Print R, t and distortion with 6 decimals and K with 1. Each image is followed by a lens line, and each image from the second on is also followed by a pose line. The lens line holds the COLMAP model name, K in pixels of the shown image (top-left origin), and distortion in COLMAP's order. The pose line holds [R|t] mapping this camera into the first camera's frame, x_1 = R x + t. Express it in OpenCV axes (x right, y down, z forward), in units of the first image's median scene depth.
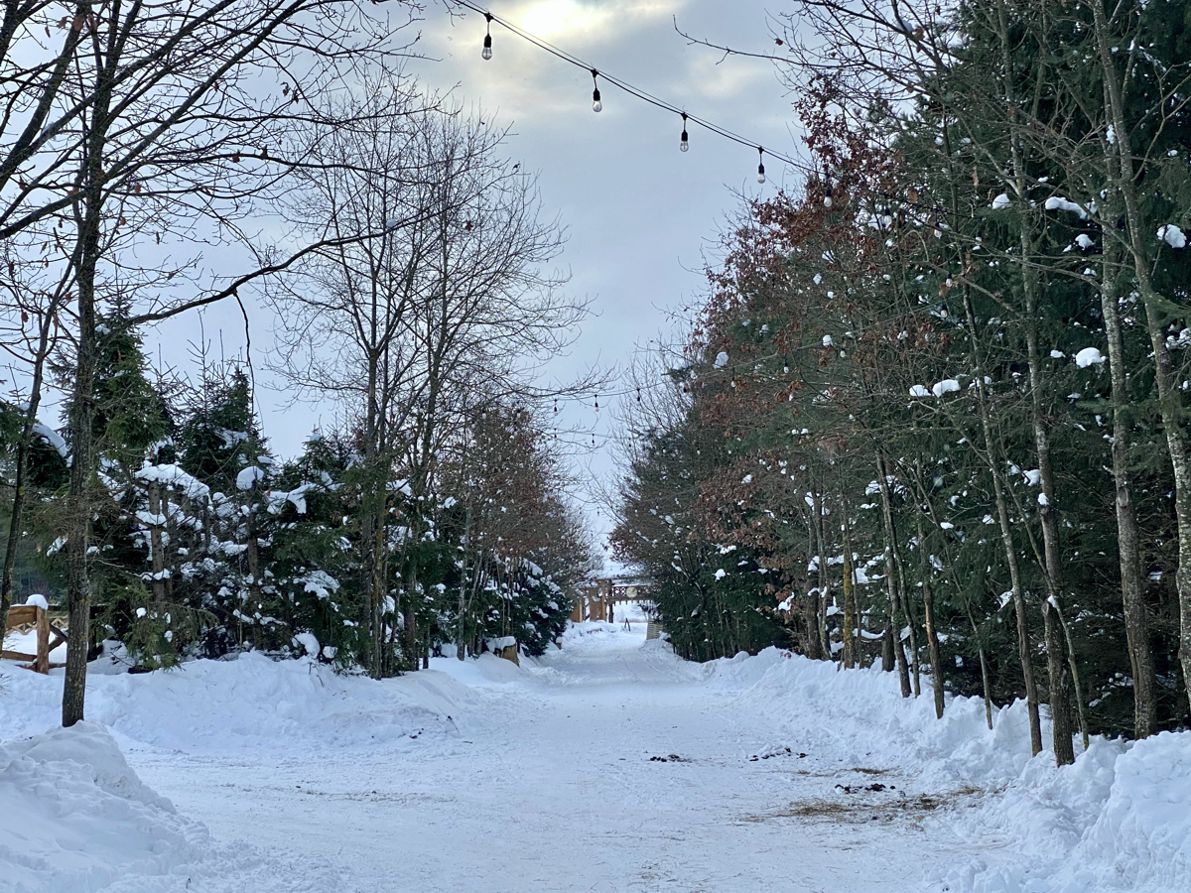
lens RADIAL K [[2045.7, 0, 595.7], [0, 2045.7, 445.2], [0, 0, 1]] dist [0.151563, 0.000000]
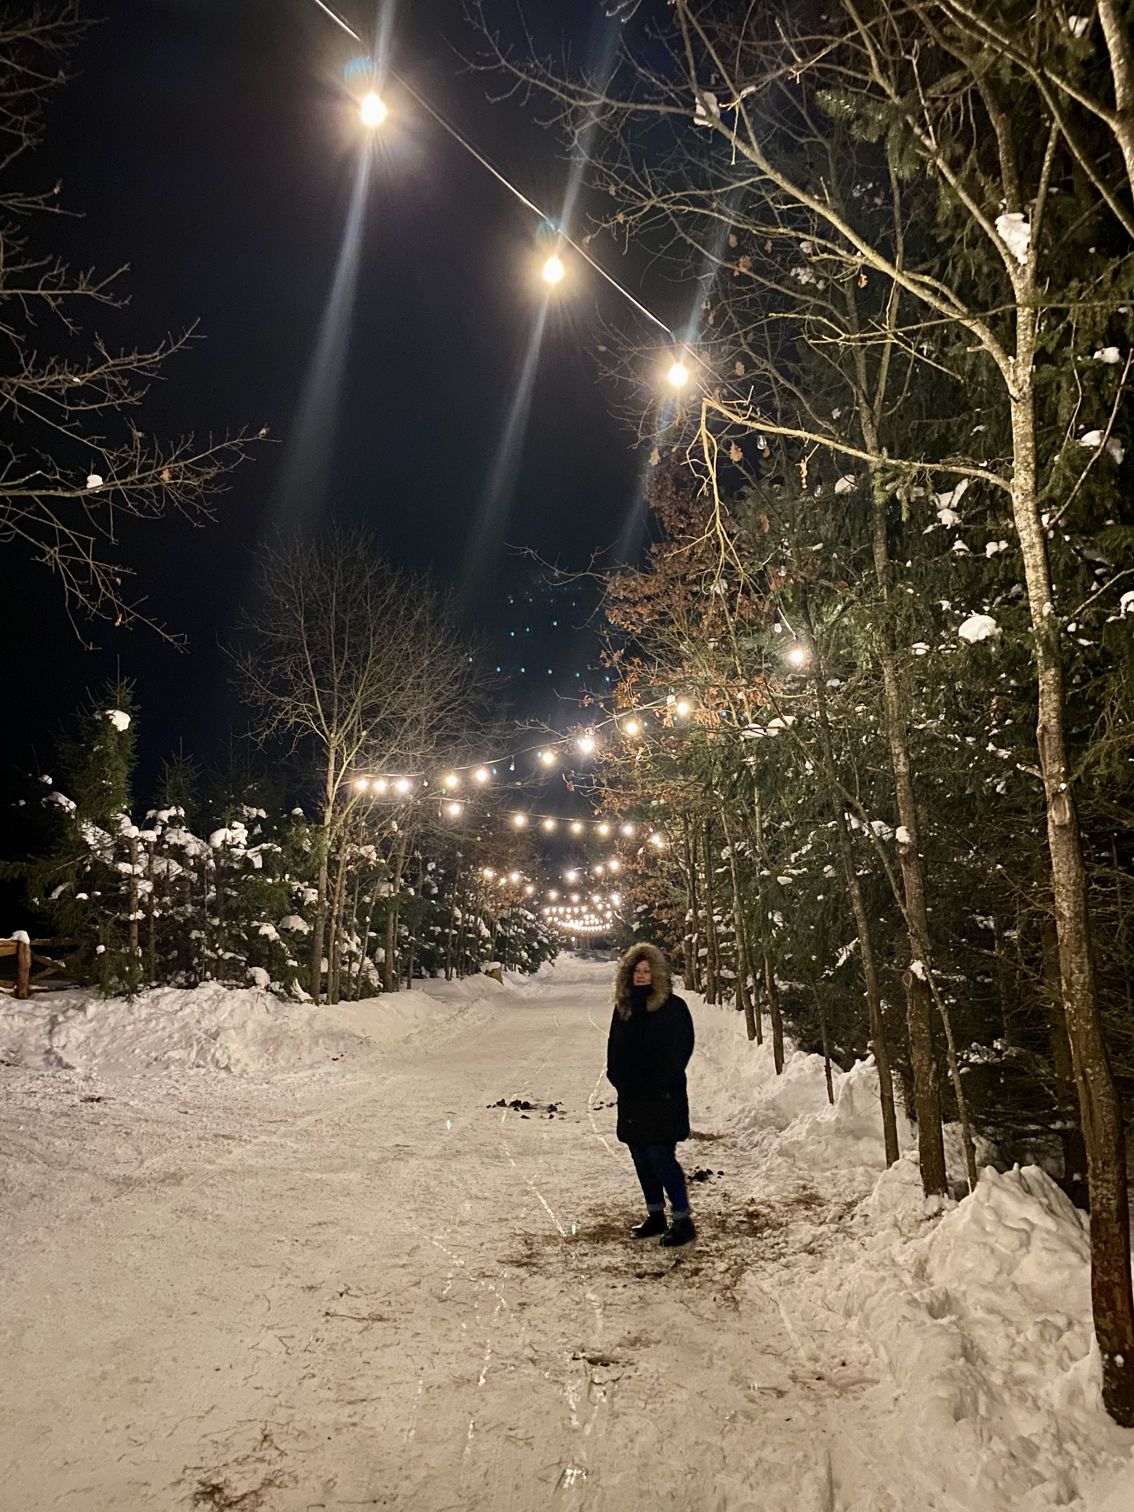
lens RADIAL K [[1256.8, 0, 567.3], [0, 1256.8, 759.7], [0, 0, 1]] dist [0.009164, 0.002565]
pose [[0.999855, 0.011849, -0.012209, 0.070677], [-0.012603, 0.997894, -0.063629, 0.021628], [0.011430, 0.063774, 0.997899, 0.384102]]
